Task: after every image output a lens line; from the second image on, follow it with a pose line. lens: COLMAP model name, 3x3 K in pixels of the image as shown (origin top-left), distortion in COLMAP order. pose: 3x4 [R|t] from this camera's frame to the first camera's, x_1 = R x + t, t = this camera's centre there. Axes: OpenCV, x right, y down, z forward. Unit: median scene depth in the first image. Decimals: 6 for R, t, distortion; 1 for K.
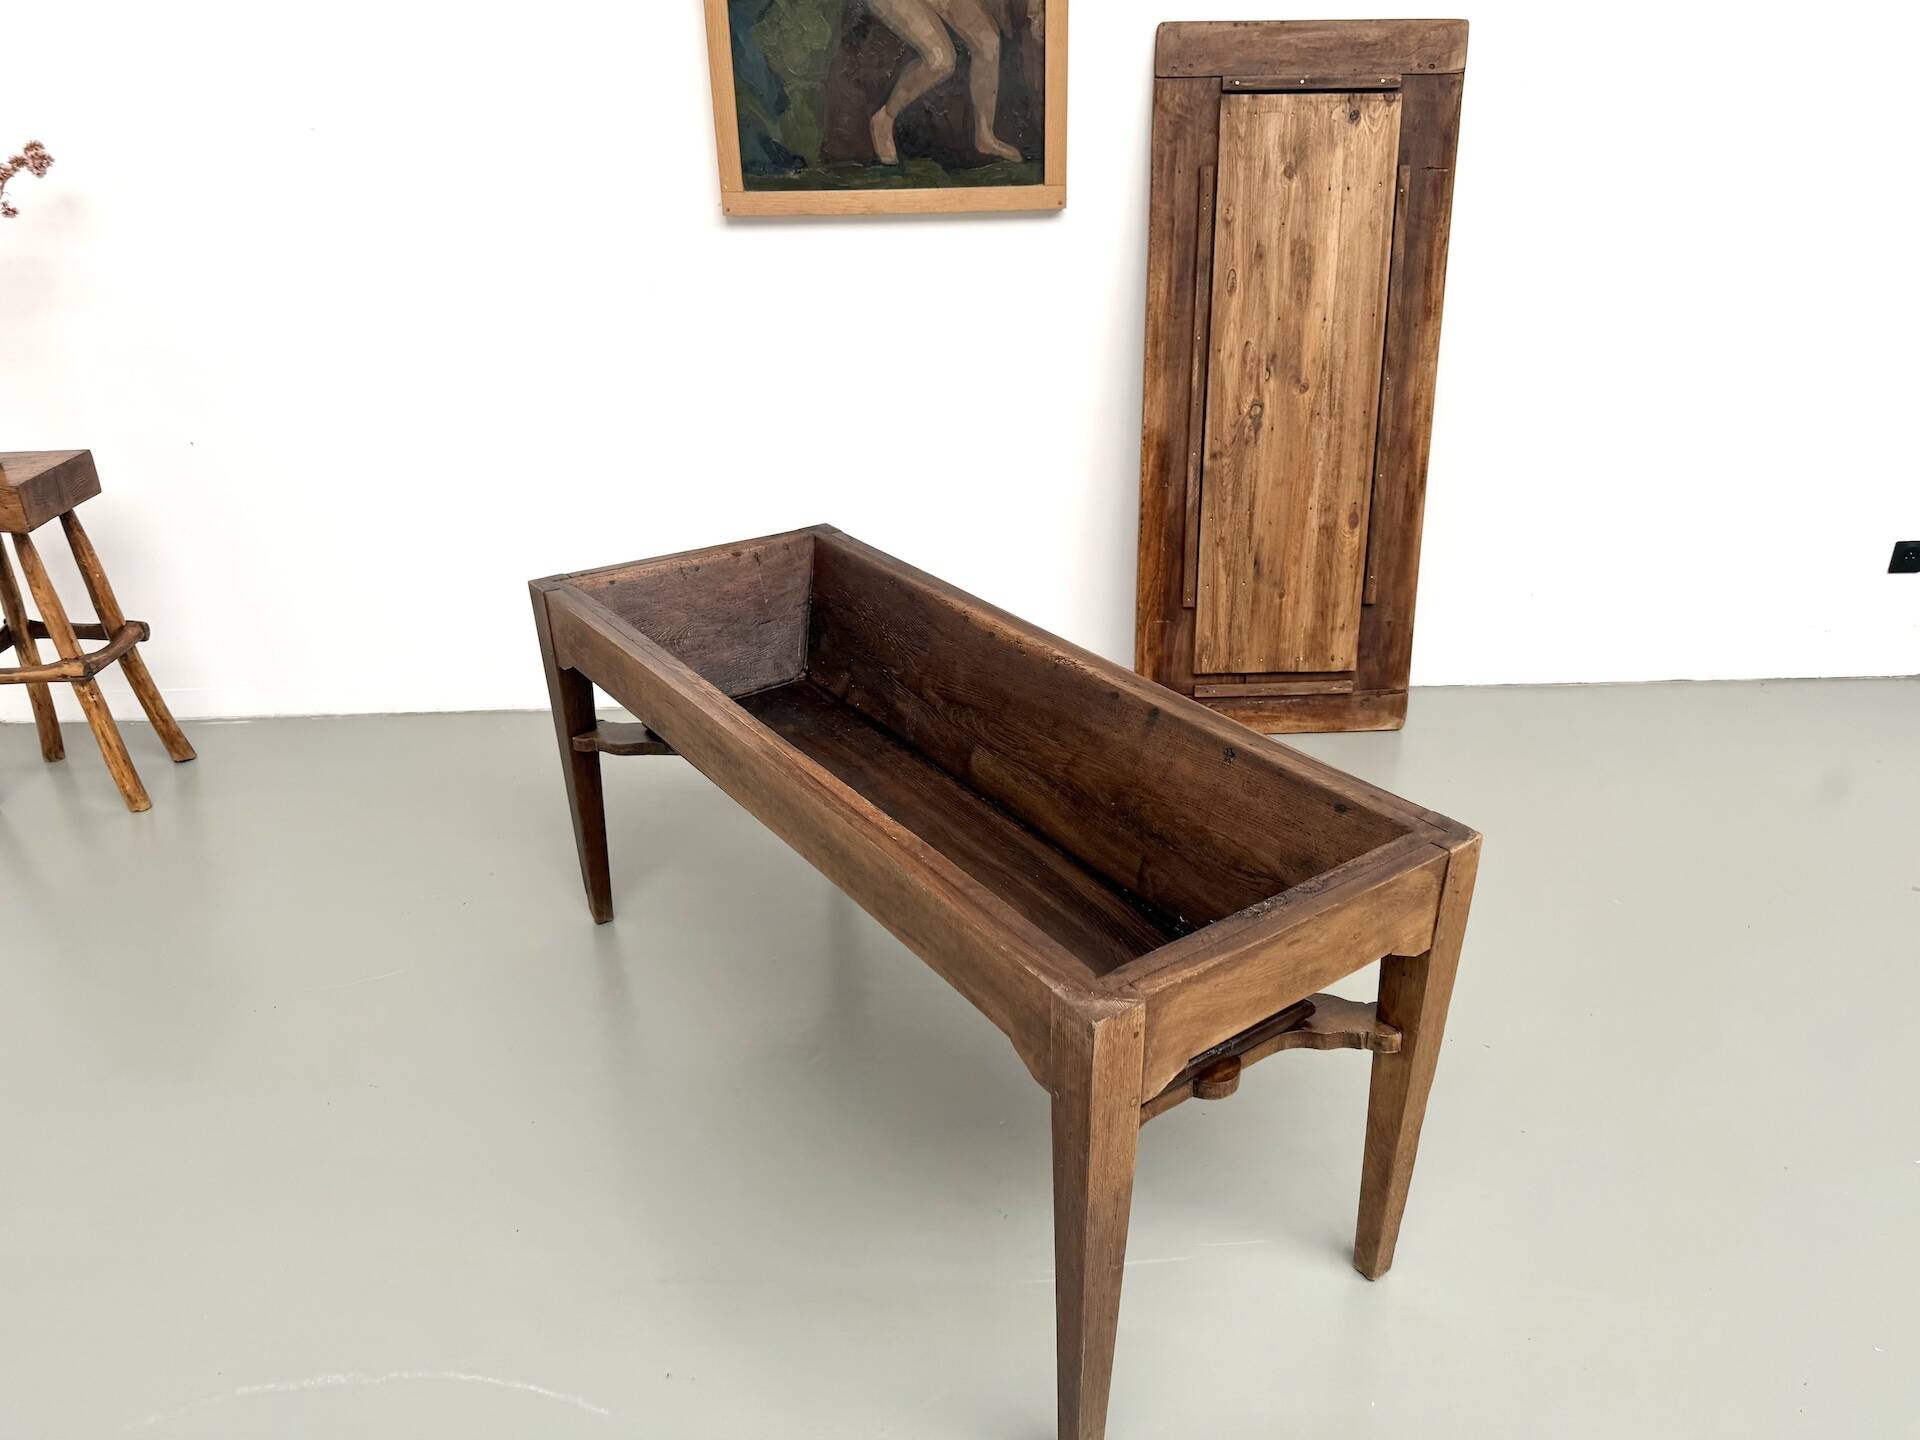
lens RADIAL K [[1351.8, 0, 960.3], [0, 1351.8, 738.4], [0, 0, 1]] dist [0.045124, -0.060900]
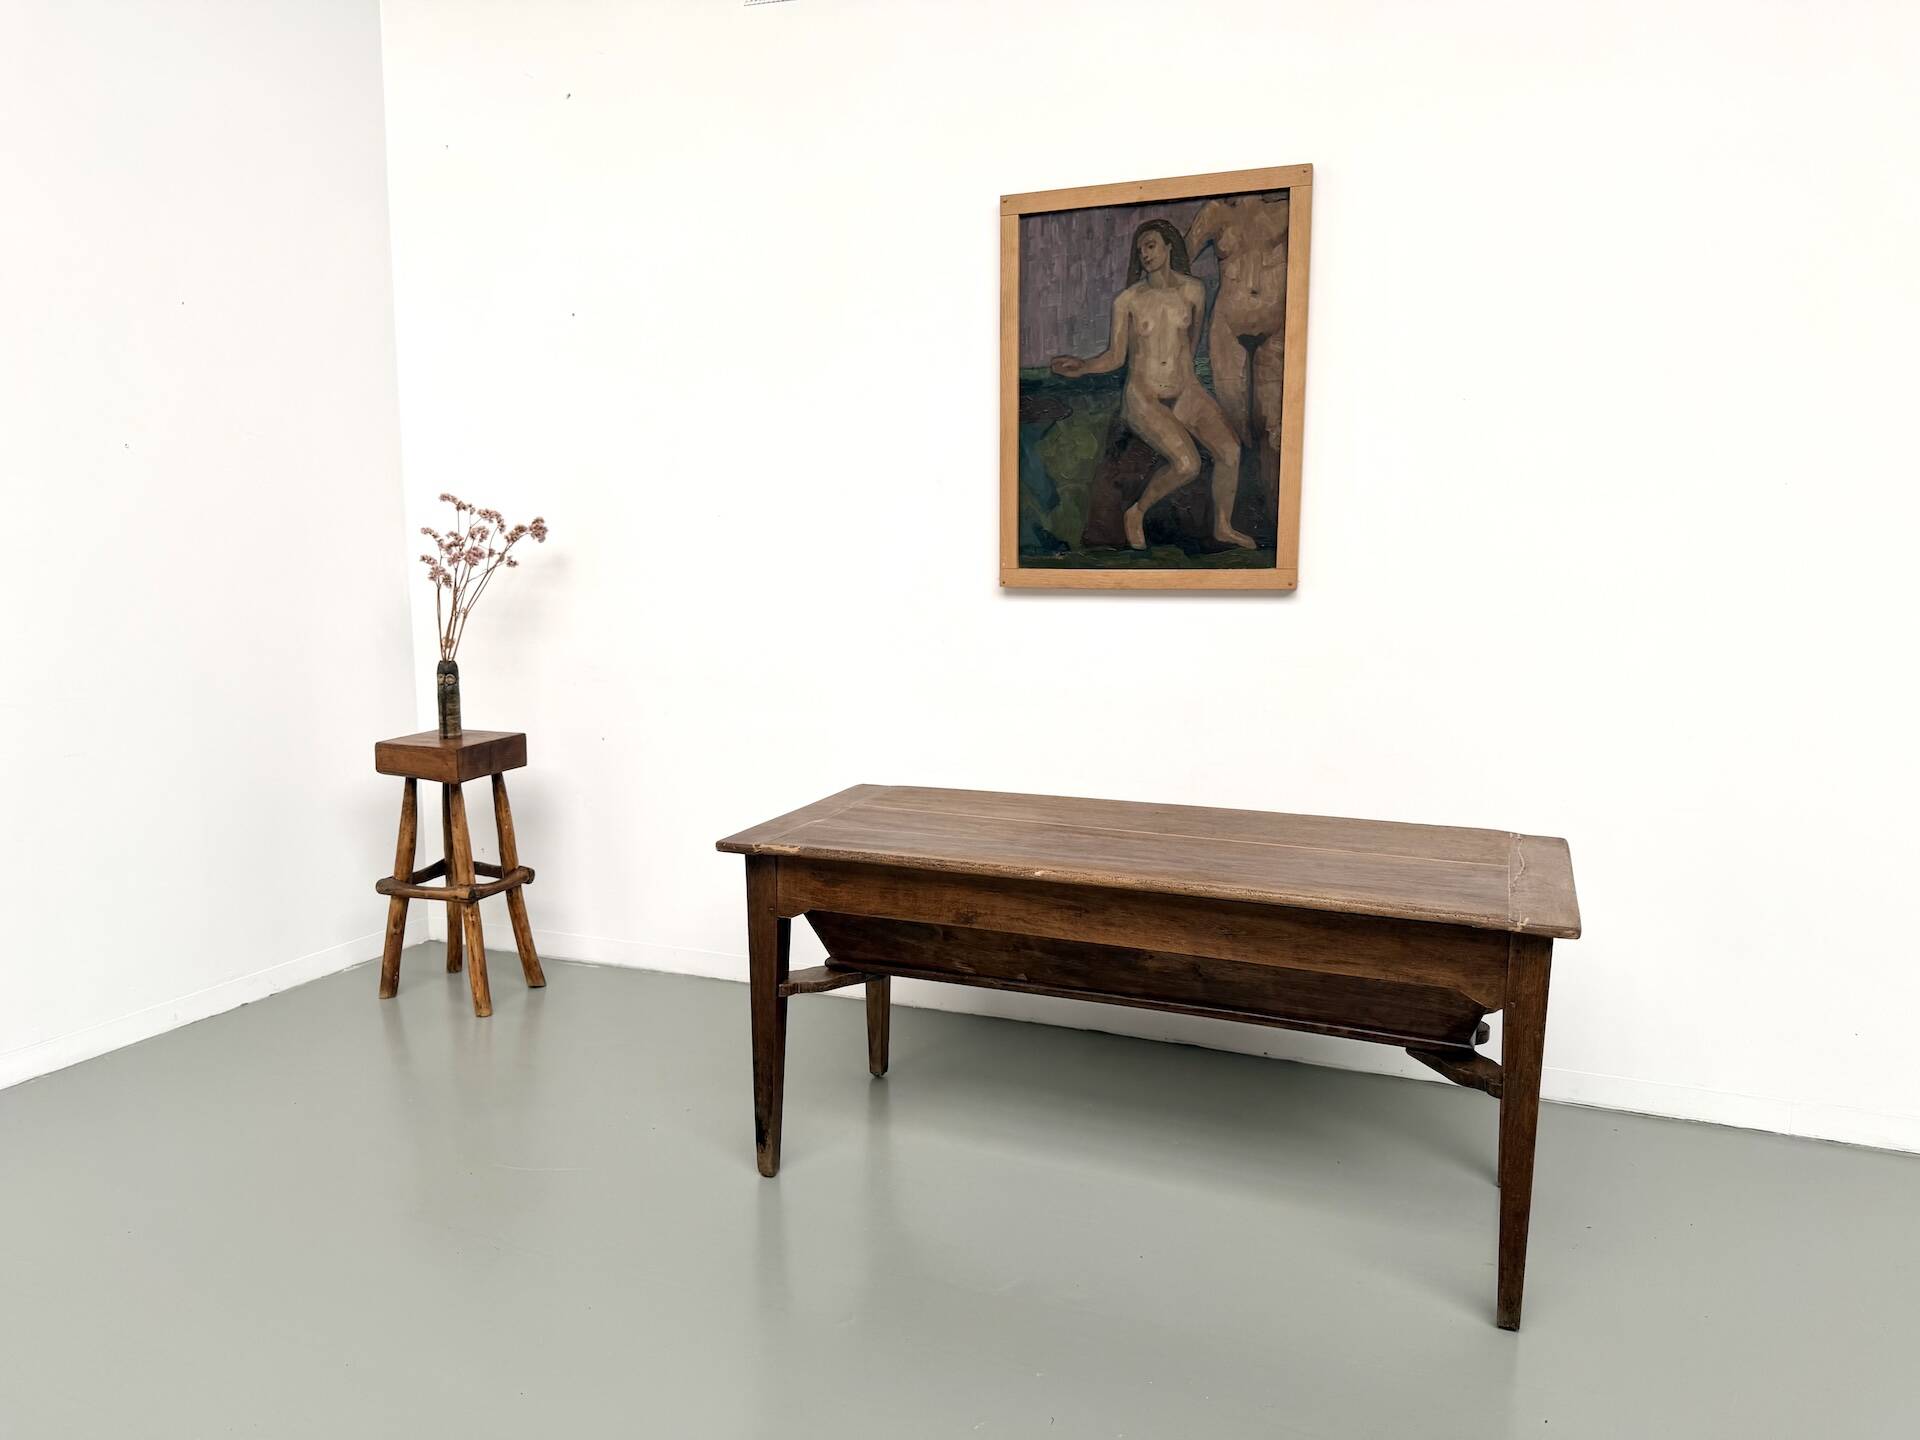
lens RADIAL K [[1333.2, 0, 947.6], [0, 1333.2, 723.2], [0, 0, 1]] dist [0.108612, -0.128034]
pose [[0.915371, 0.070976, -0.396305, 0.261578], [-0.188732, 0.945131, -0.266660, 0.051776], [0.355634, 0.318888, 0.878541, -0.009252]]
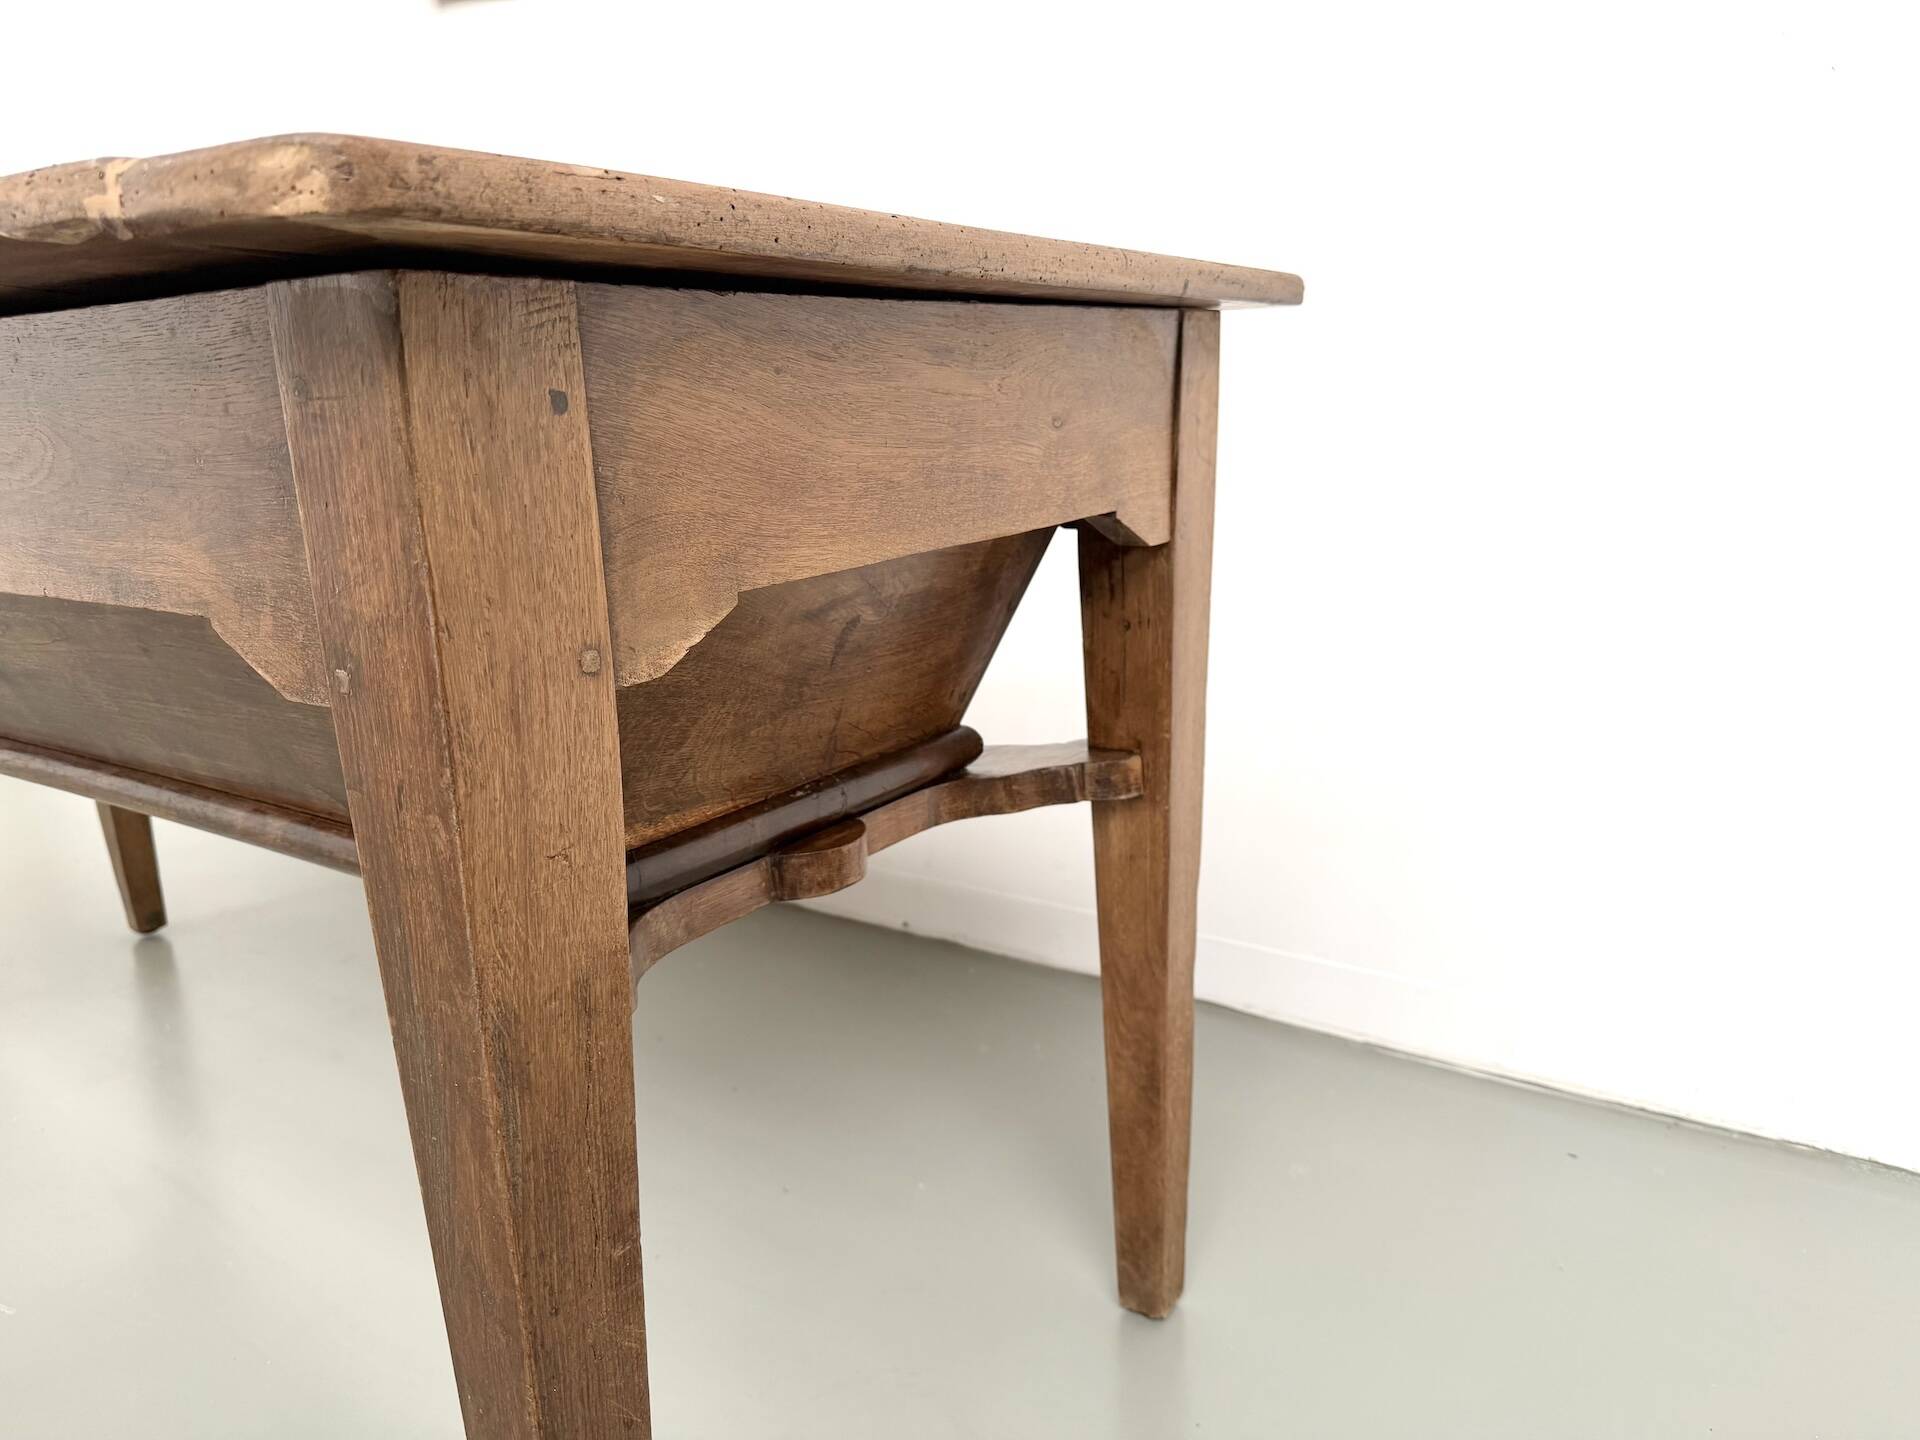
lens RADIAL K [[1351.8, 0, 980.9], [0, 1351.8, 706.6], [0, 0, 1]] dist [0.045124, -0.060900]
pose [[0.828742, 0.117579, -0.547140, 0.400107], [-0.233469, 0.961177, -0.147076, -0.051526], [0.508605, 0.249628, 0.824019, 0.722673]]
